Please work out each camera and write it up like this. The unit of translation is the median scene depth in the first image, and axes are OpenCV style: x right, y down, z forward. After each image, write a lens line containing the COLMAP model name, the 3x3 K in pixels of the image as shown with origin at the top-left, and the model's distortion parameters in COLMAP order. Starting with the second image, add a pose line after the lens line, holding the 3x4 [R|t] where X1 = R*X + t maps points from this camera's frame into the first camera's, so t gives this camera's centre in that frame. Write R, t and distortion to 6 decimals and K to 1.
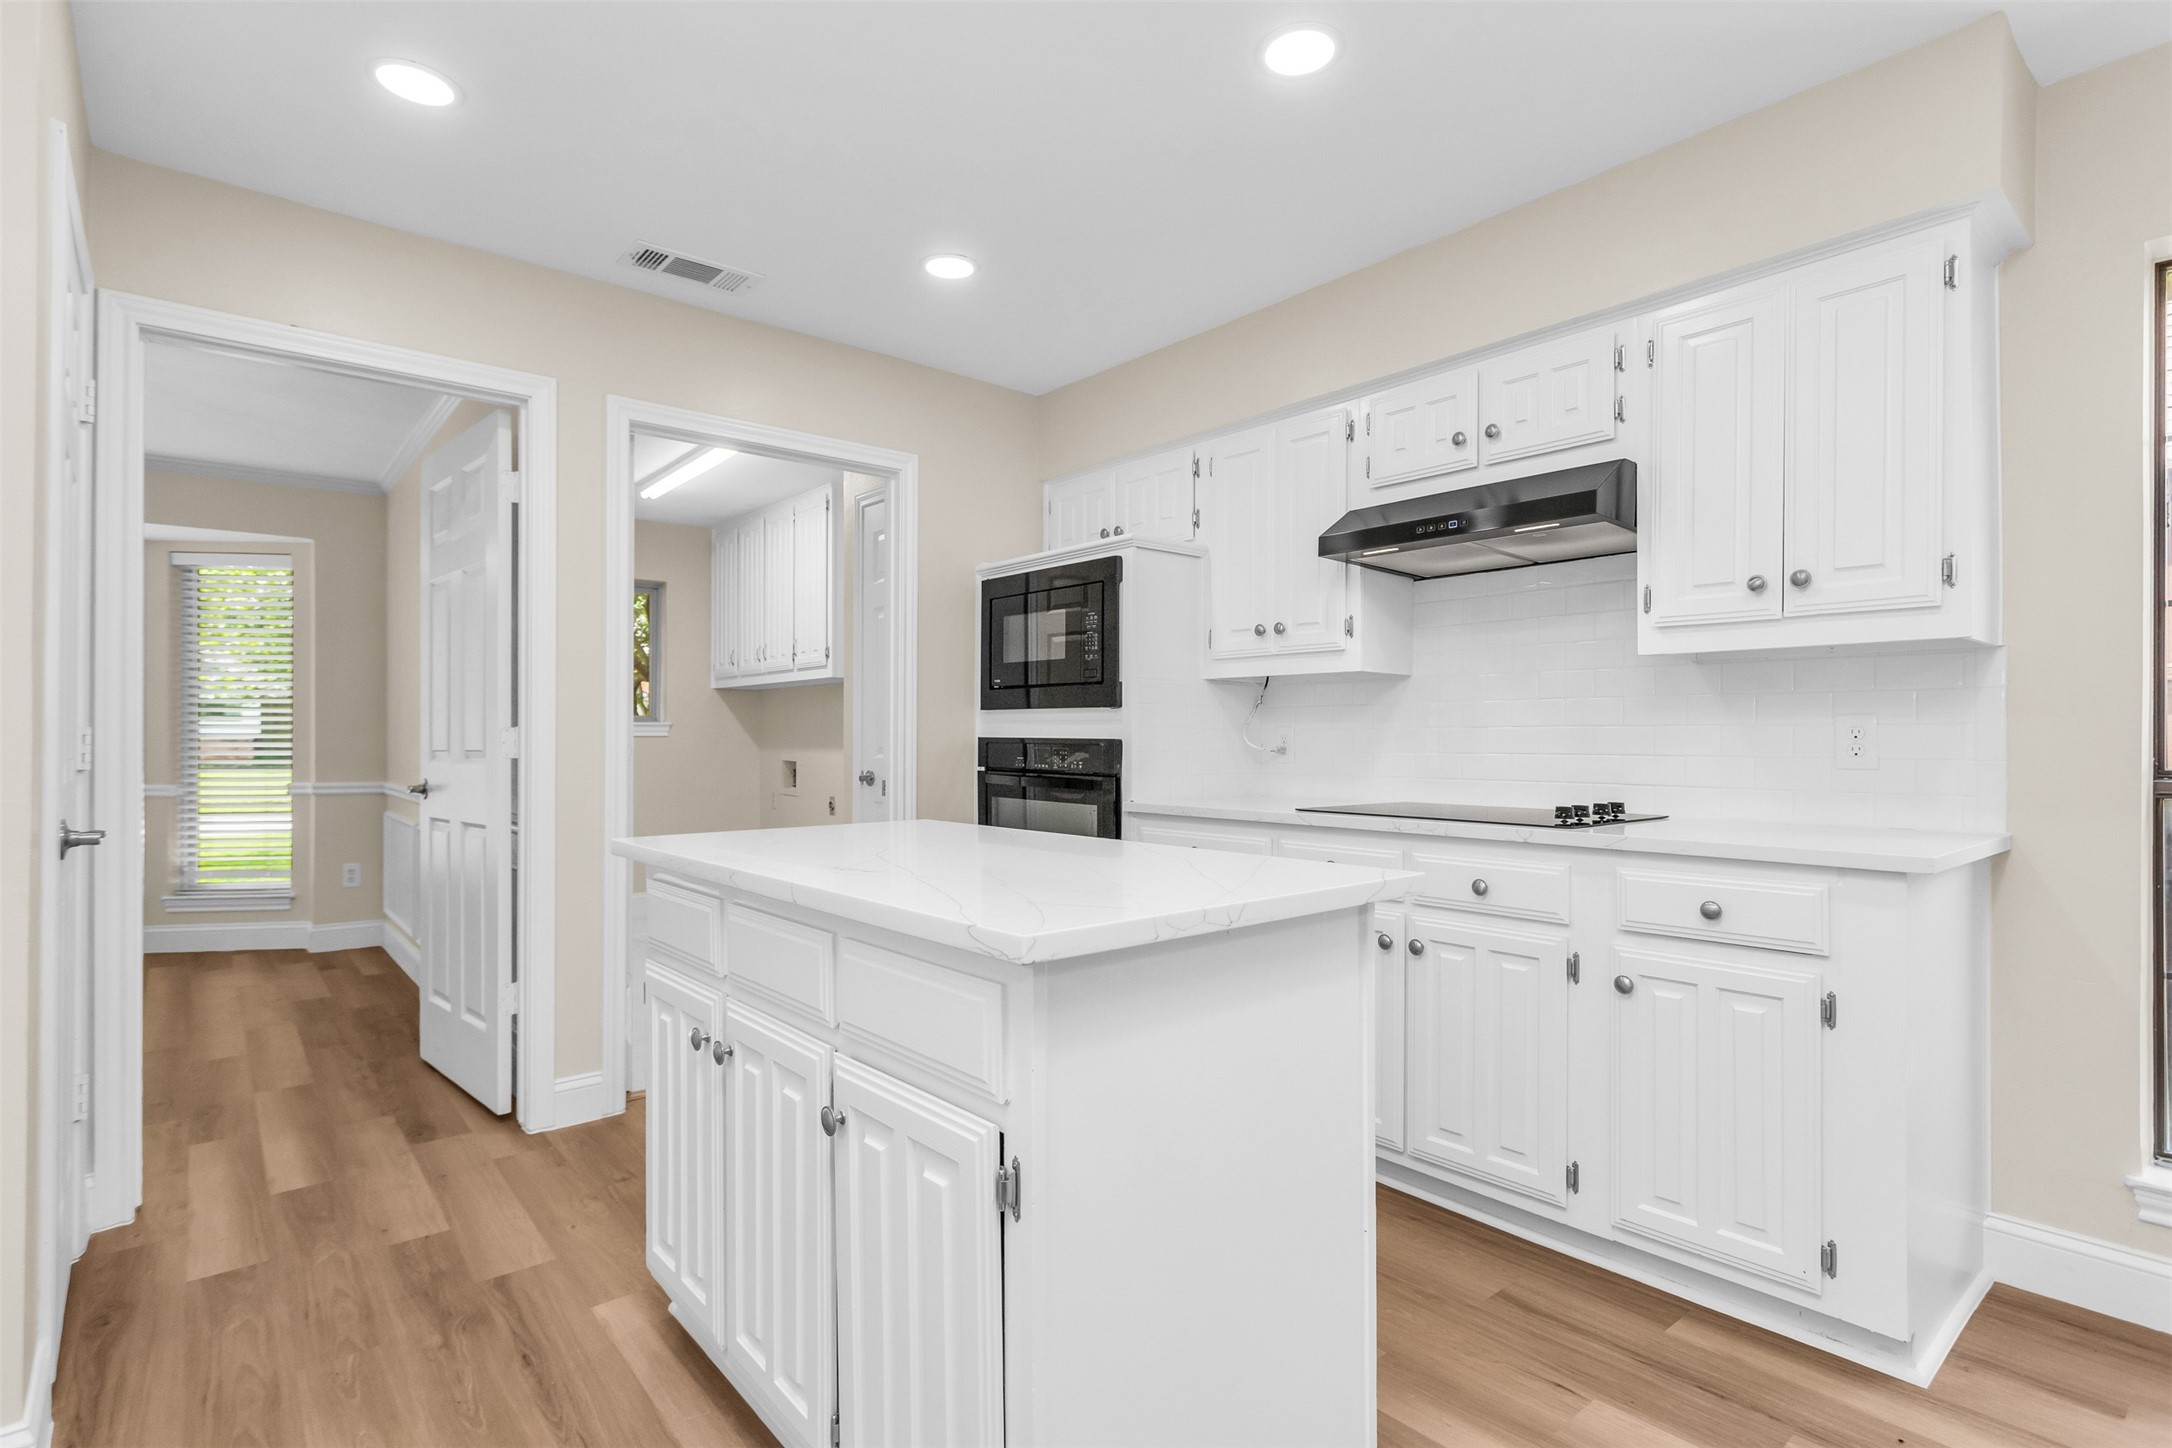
lens RADIAL K [[1049.2, 0, 1090.5], [0, 1049.2, 726.5], [0, 0, 1]] dist [0.000833, 0.002388]
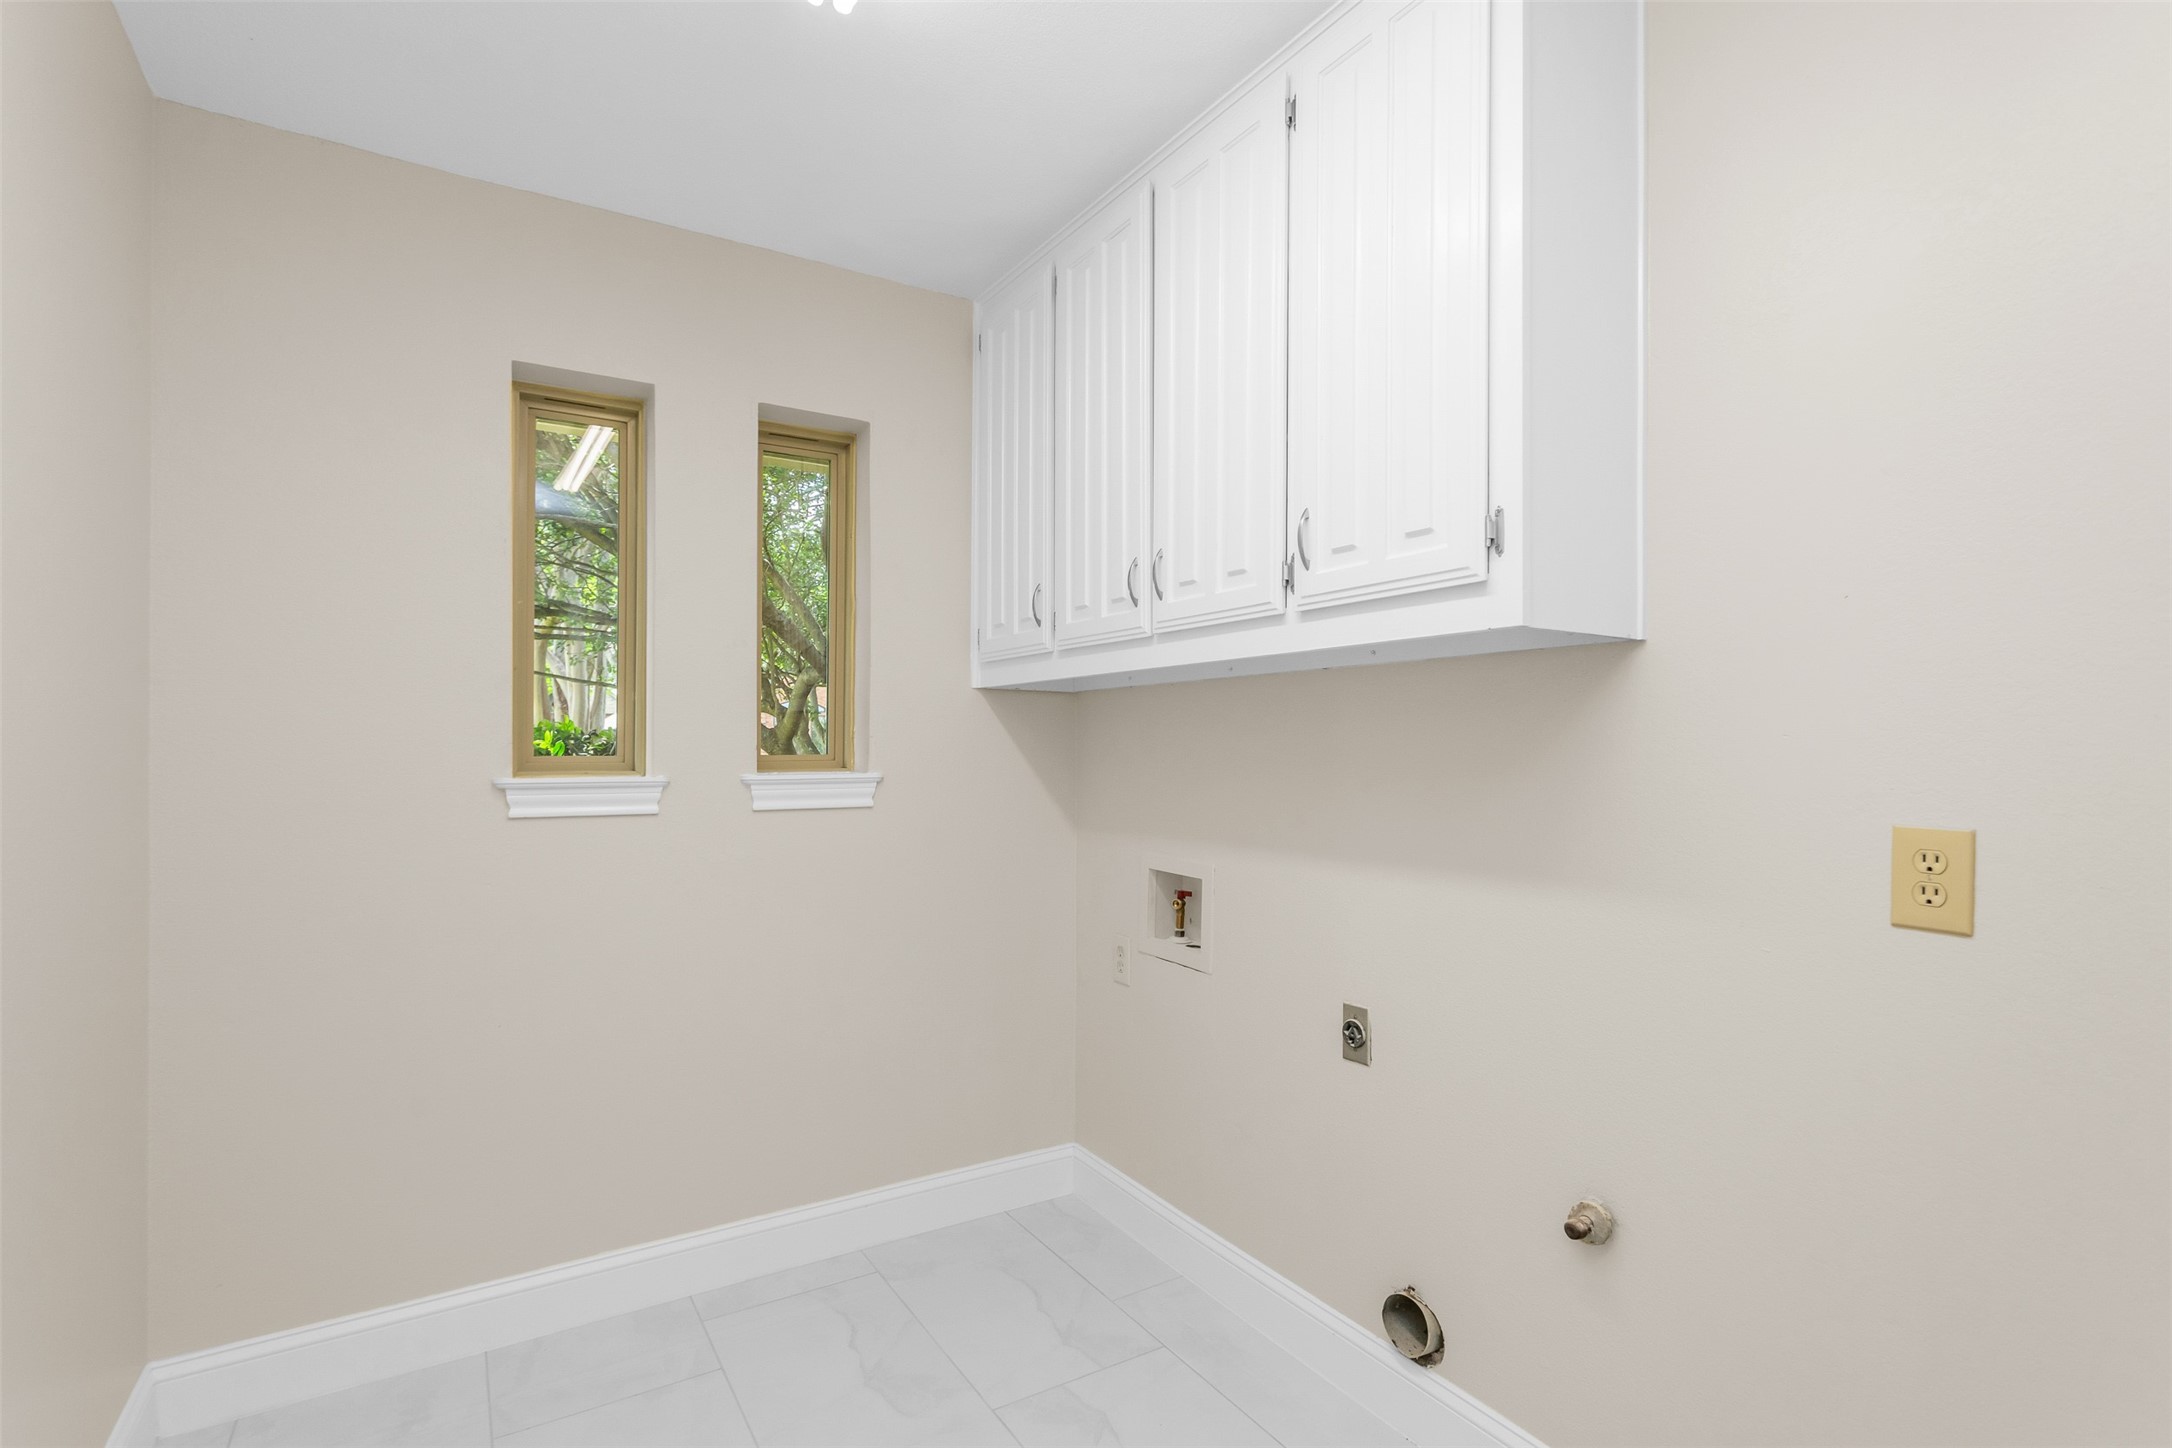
lens RADIAL K [[1049.2, 0, 1083.6], [0, 1049.2, 732.7], [0, 0, 1]] dist [0.000833, 0.002388]
pose [[0.987746, -0.001534, -0.156060, -0.258201], [0.000654, 0.999984, -0.005695, -0.016663], [0.156066, 0.005524, 0.987731, 0.610115]]
